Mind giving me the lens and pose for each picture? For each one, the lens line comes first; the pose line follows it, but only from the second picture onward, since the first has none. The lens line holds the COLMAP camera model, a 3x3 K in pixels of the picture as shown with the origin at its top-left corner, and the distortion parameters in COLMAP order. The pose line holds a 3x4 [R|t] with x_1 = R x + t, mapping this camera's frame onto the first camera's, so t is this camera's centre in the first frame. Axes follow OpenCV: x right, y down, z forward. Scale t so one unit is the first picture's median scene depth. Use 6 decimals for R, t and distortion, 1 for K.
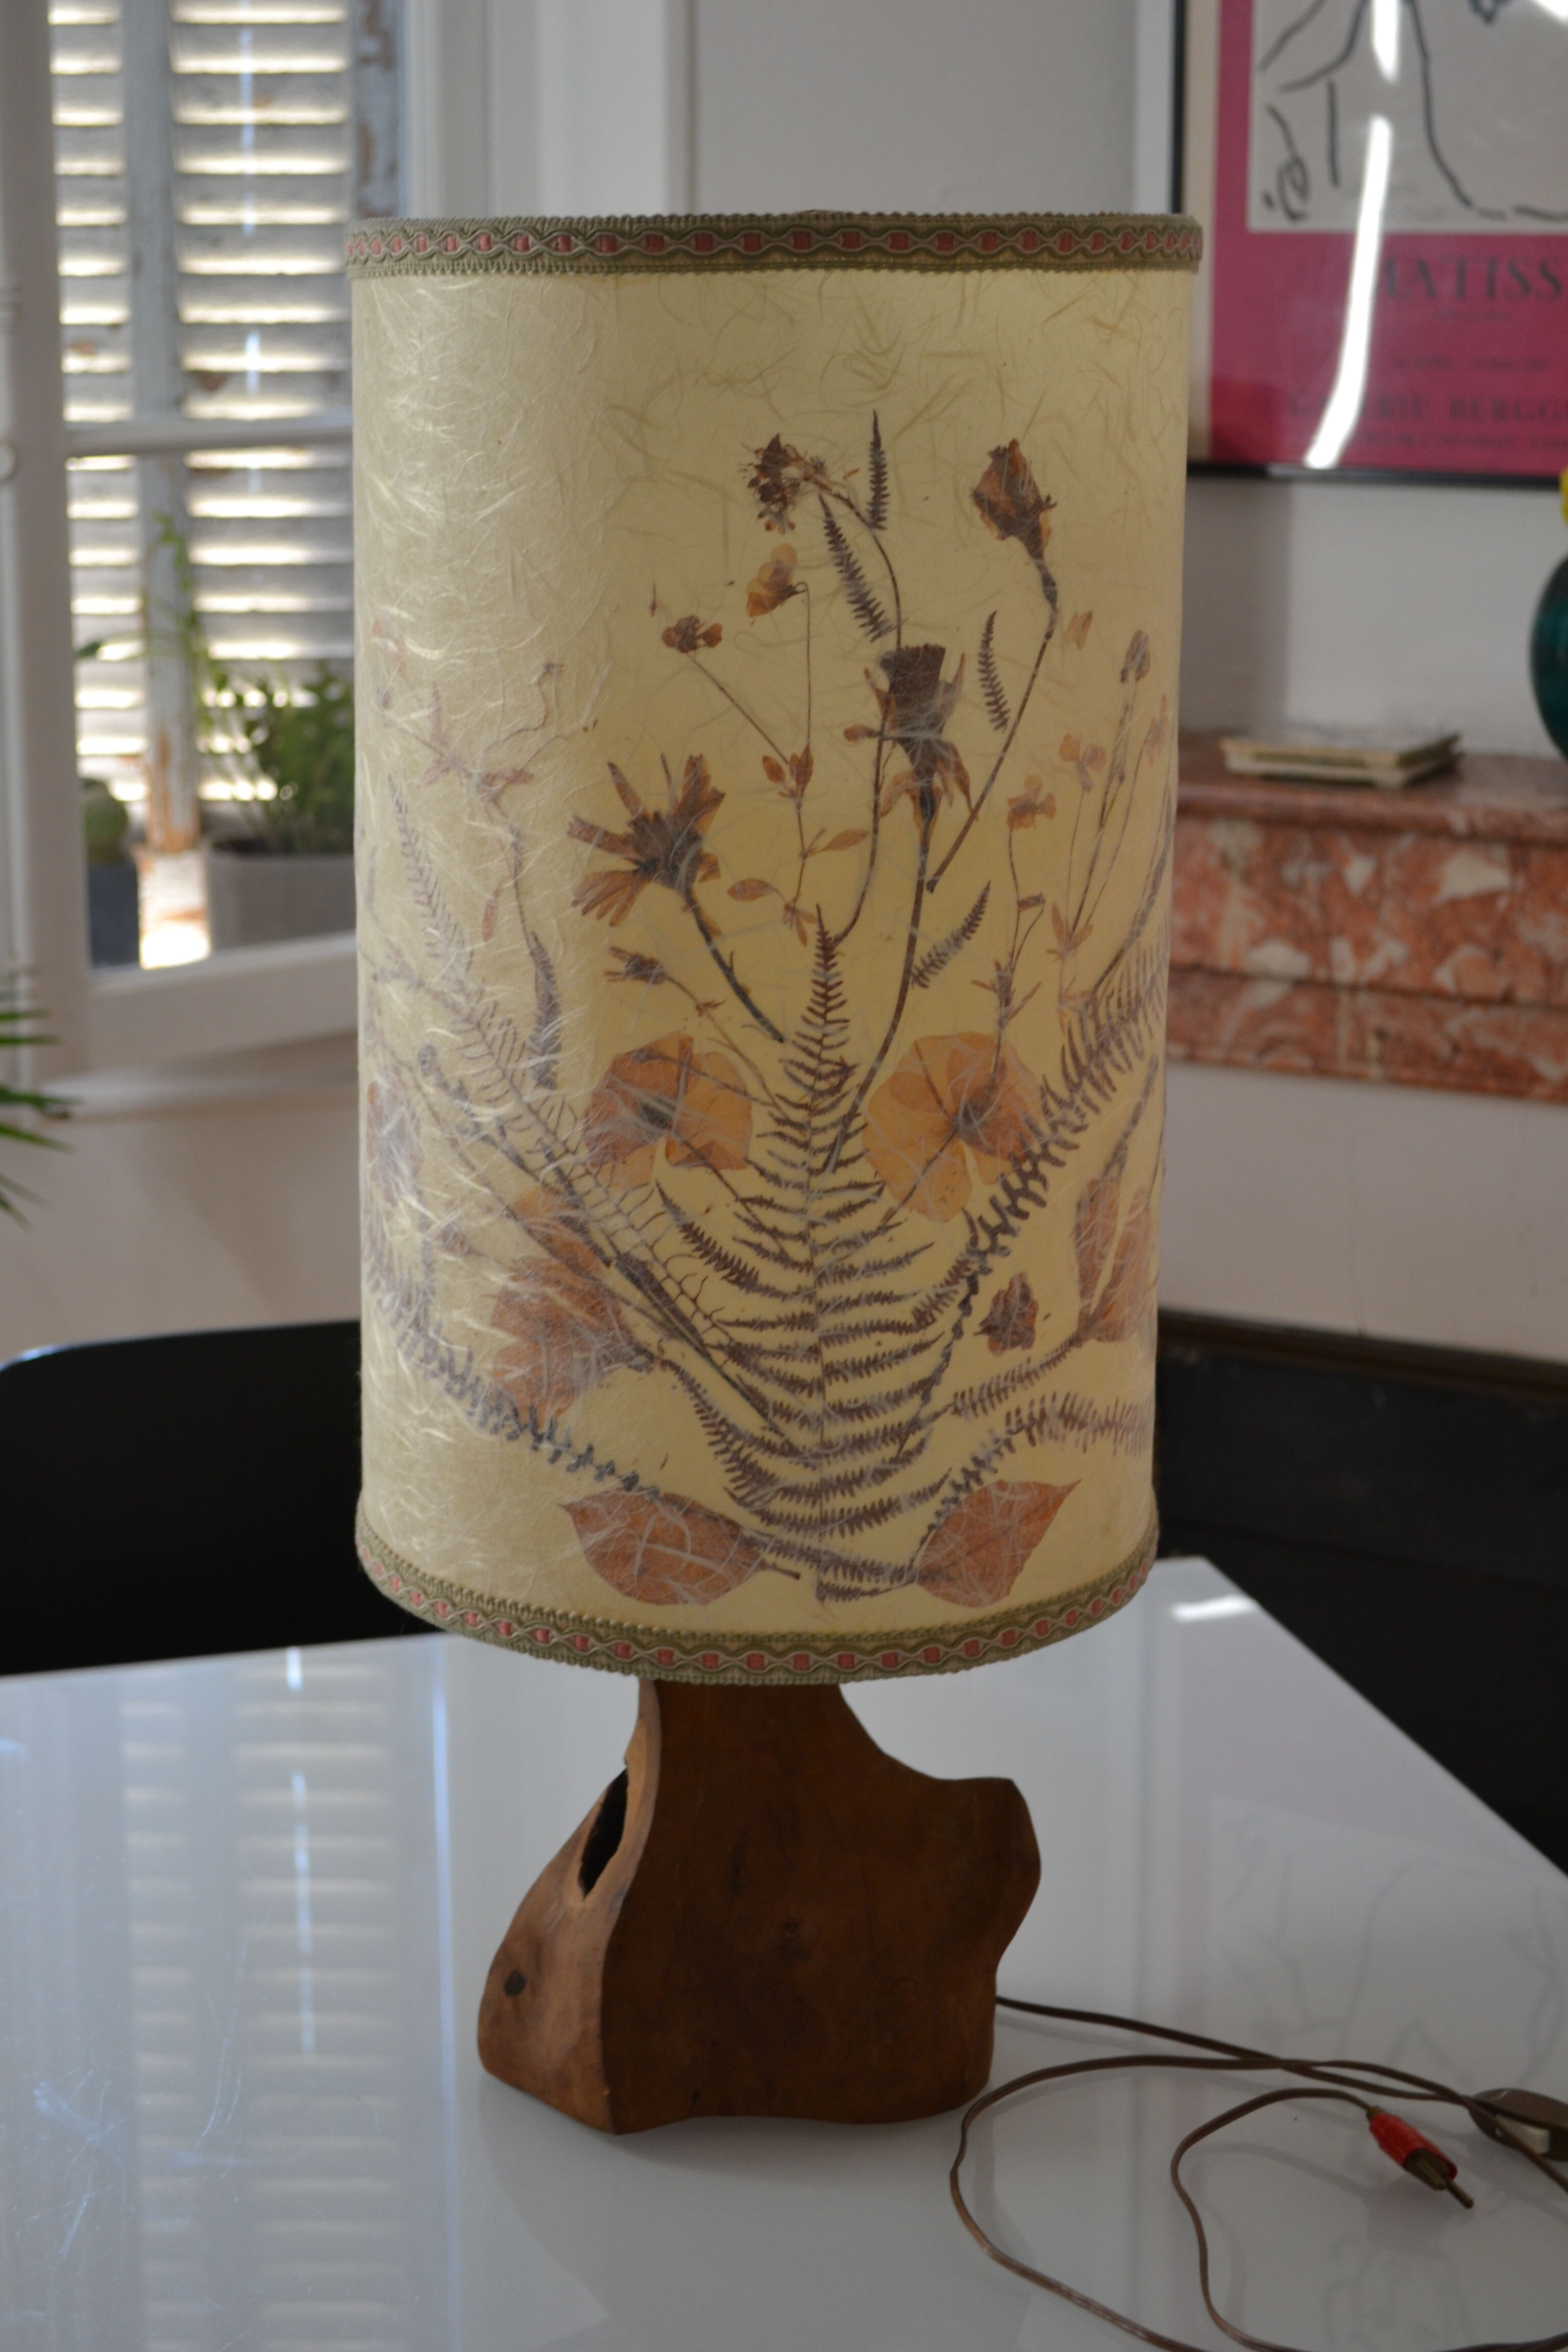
lens RADIAL K [[4055.1, 0, 784.0], [0, 4055.1, 1176.0], [0, 0, 1]] dist [-0.040783, -0.097615]
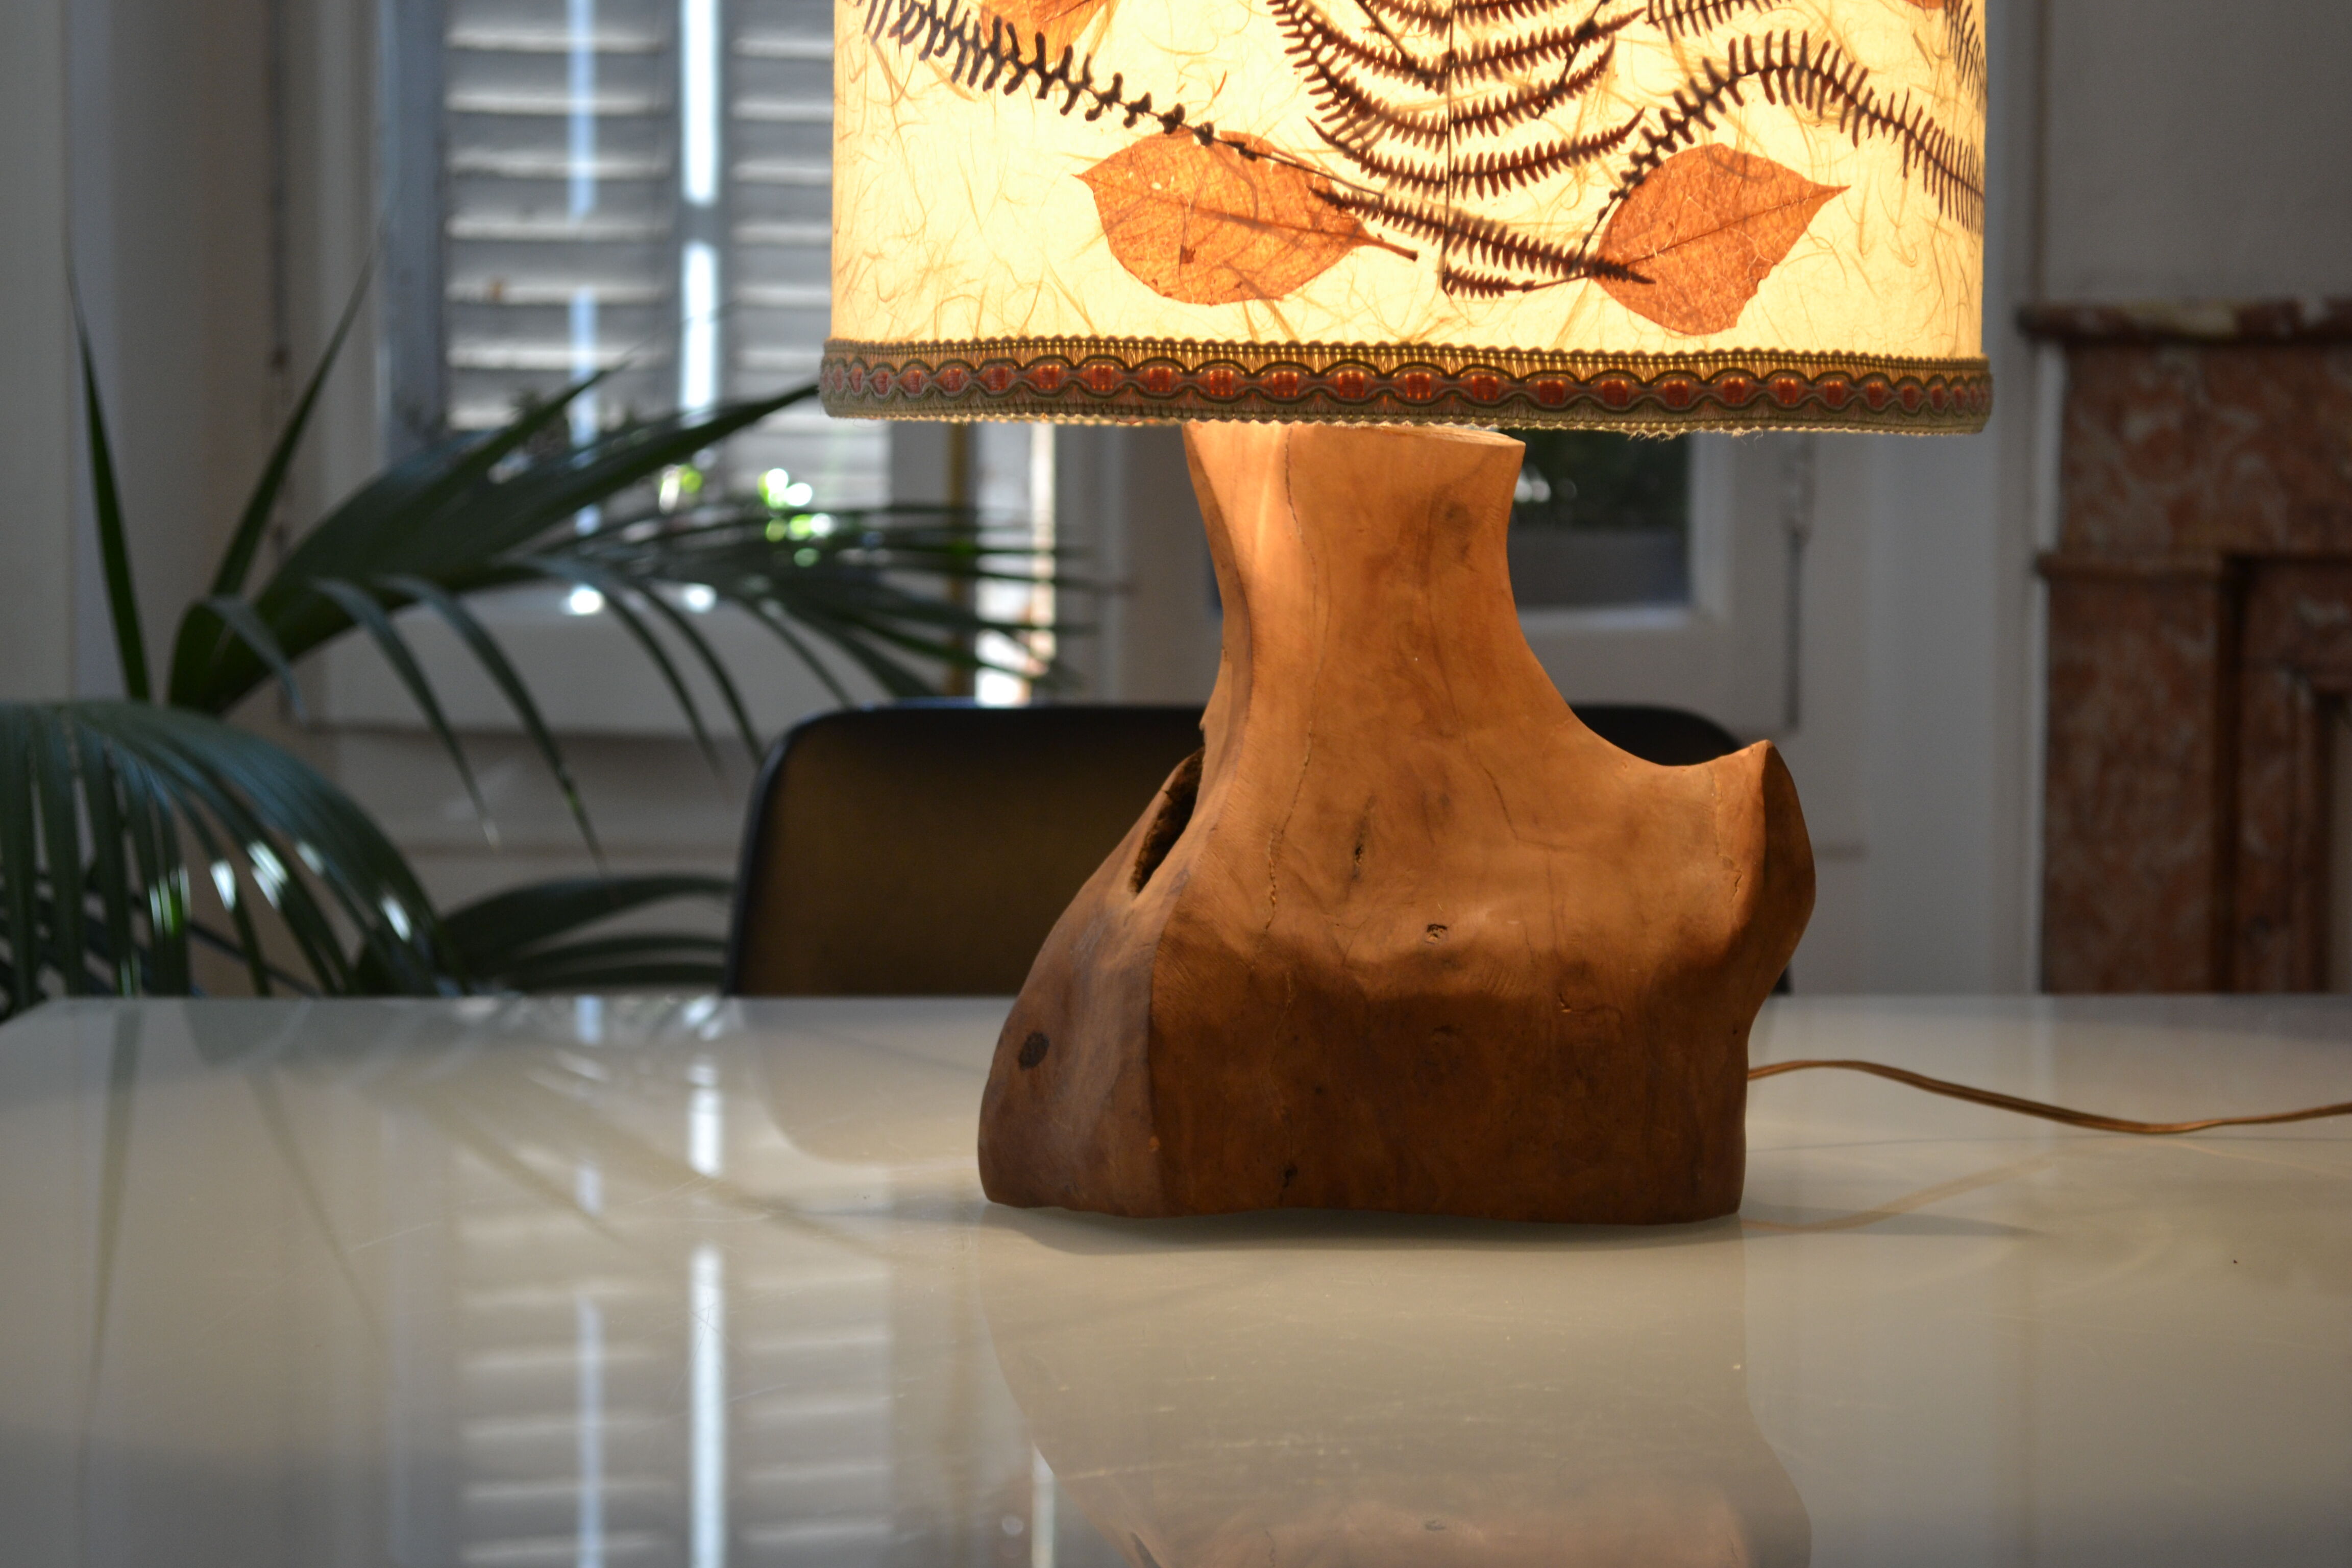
lens RADIAL K [[5429.1, 0, 1176.0], [0, 5429.1, 784.0], [0, 0, 1]] dist [0.038221, -0.170588]
pose [[0.991742, 0.005200, -0.128144, 0.083335], [-0.027056, 0.985173, -0.169416, 0.351511], [0.125363, 0.171484, 0.977178, 0.123214]]
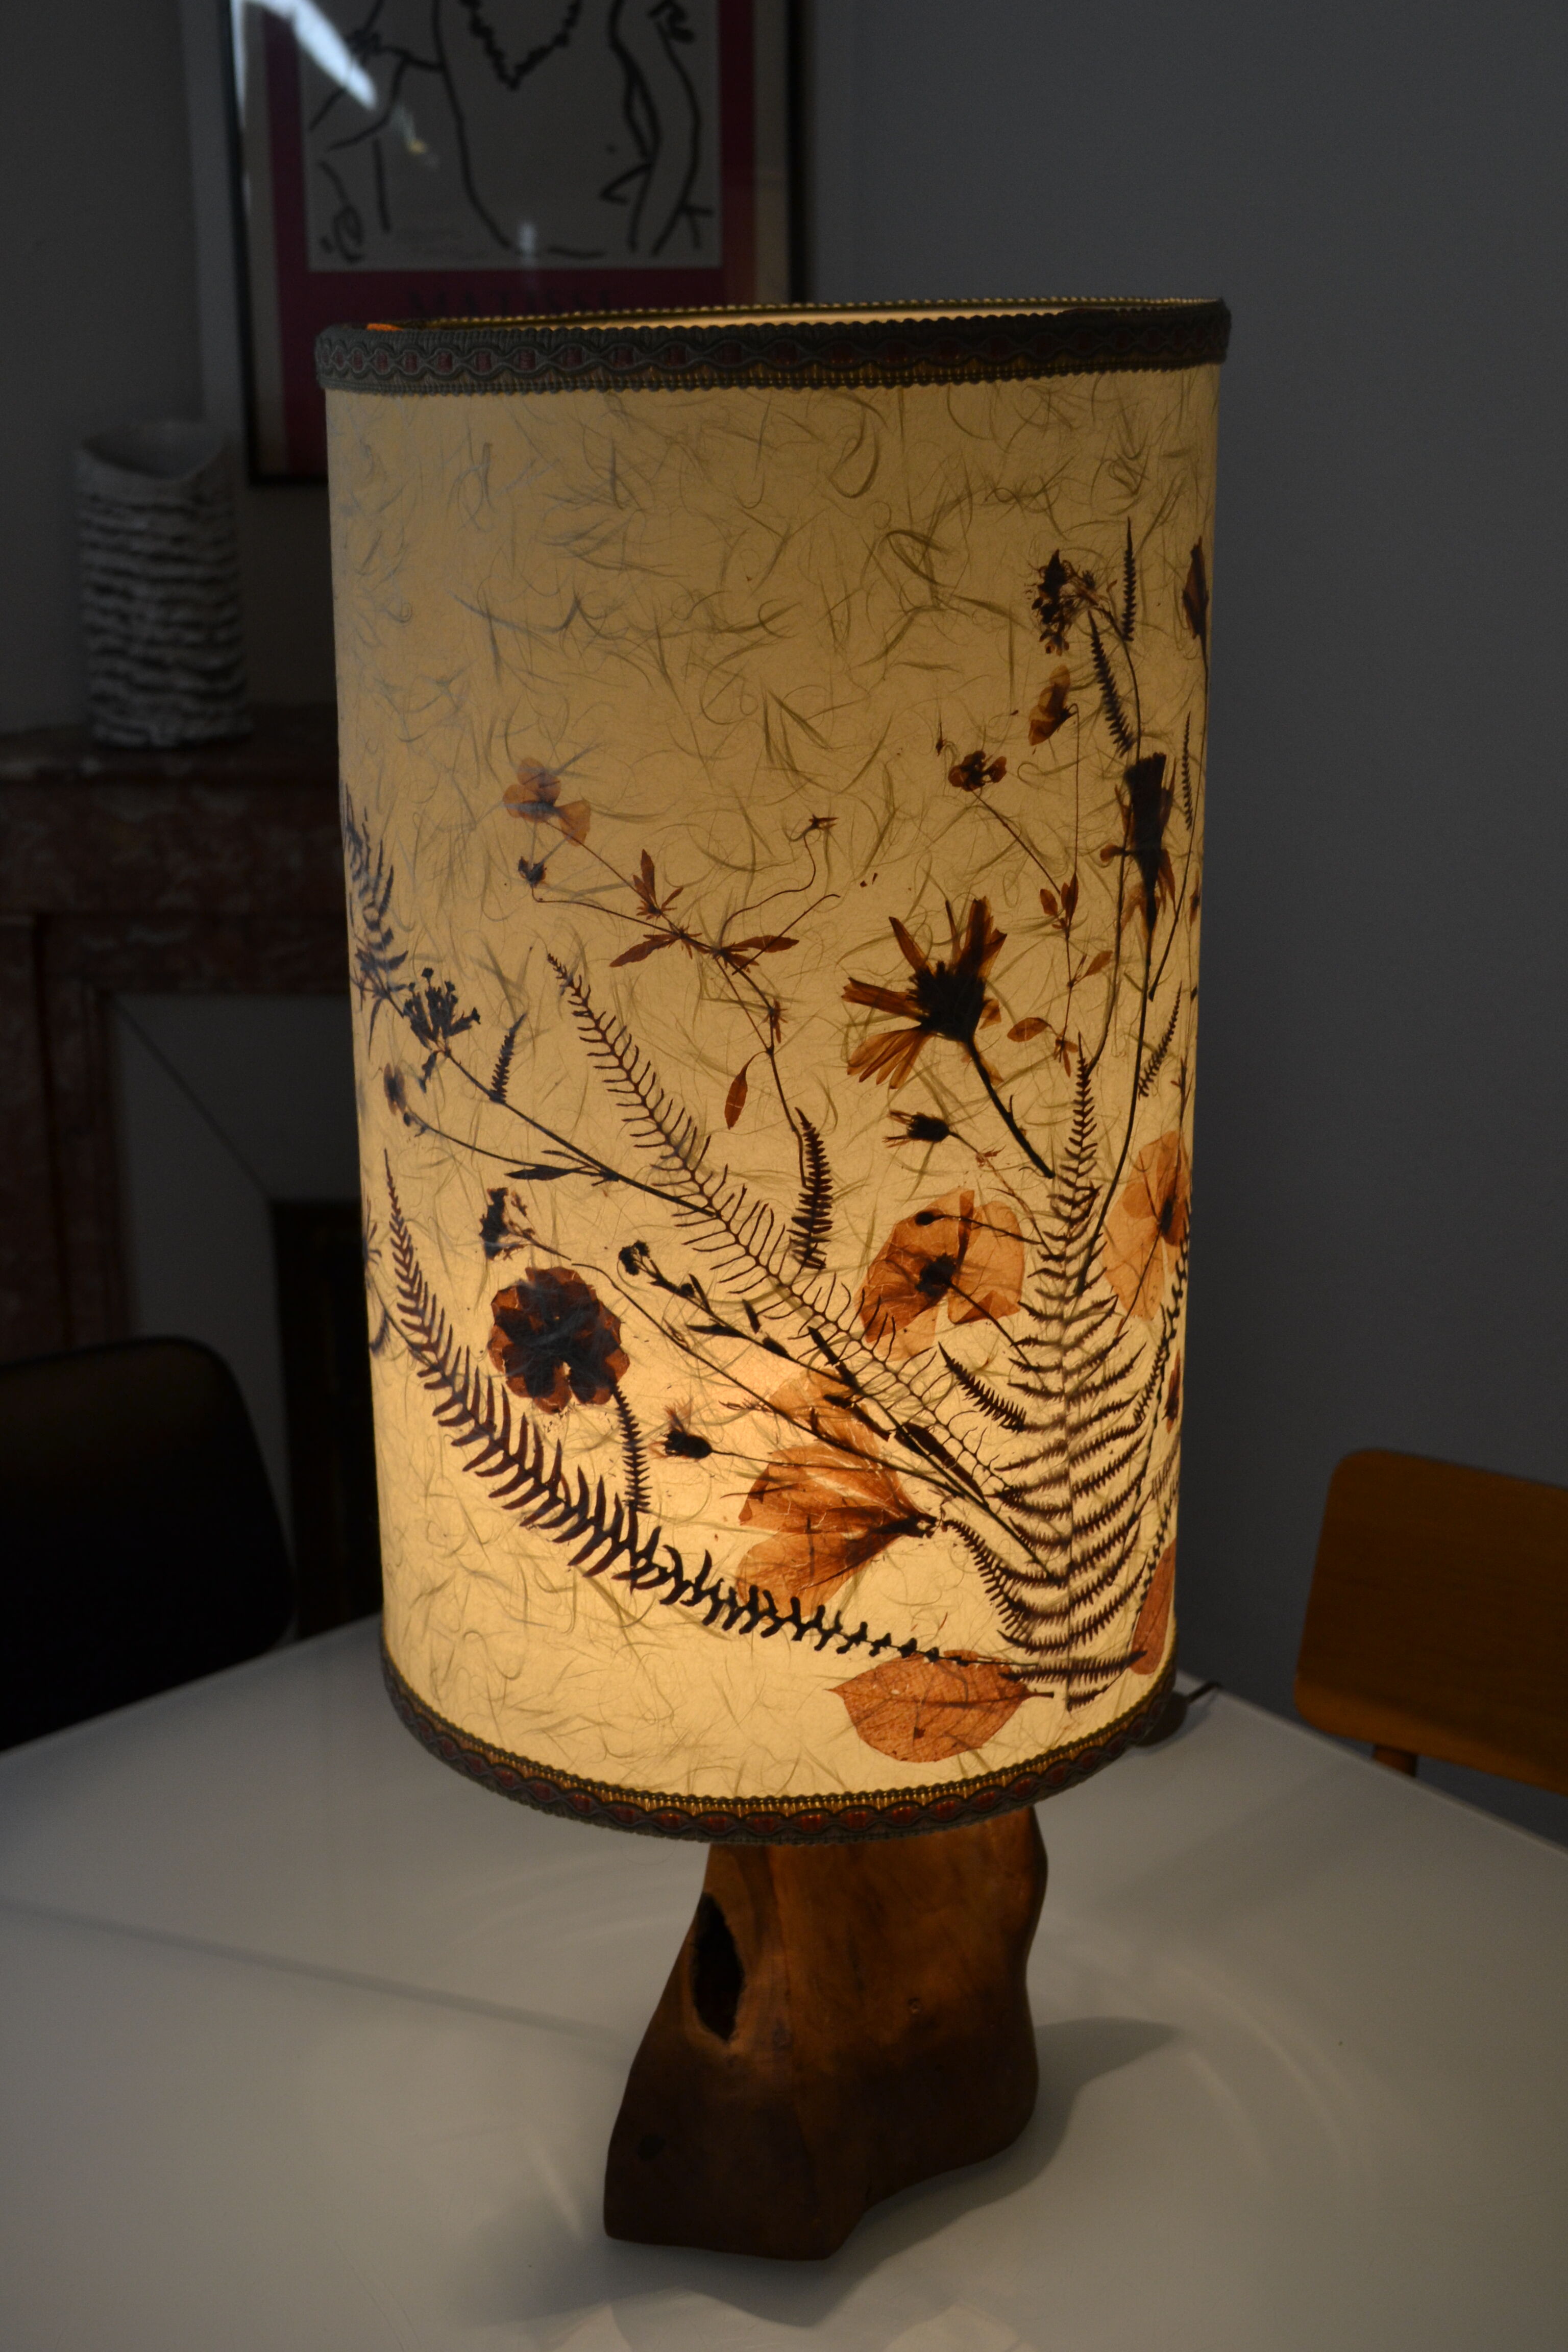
lens RADIAL K [[3035.9, 0, 784.0], [0, 3035.9, 1176.0], [0, 0, 1]] dist [-0.078318, 0.014393]
pose [[0.831284, -0.181893, 0.525244, -0.431256], [0.140084, 0.982998, 0.118709, -0.127786], [-0.537906, -0.025103, 0.842631, 0.424262]]
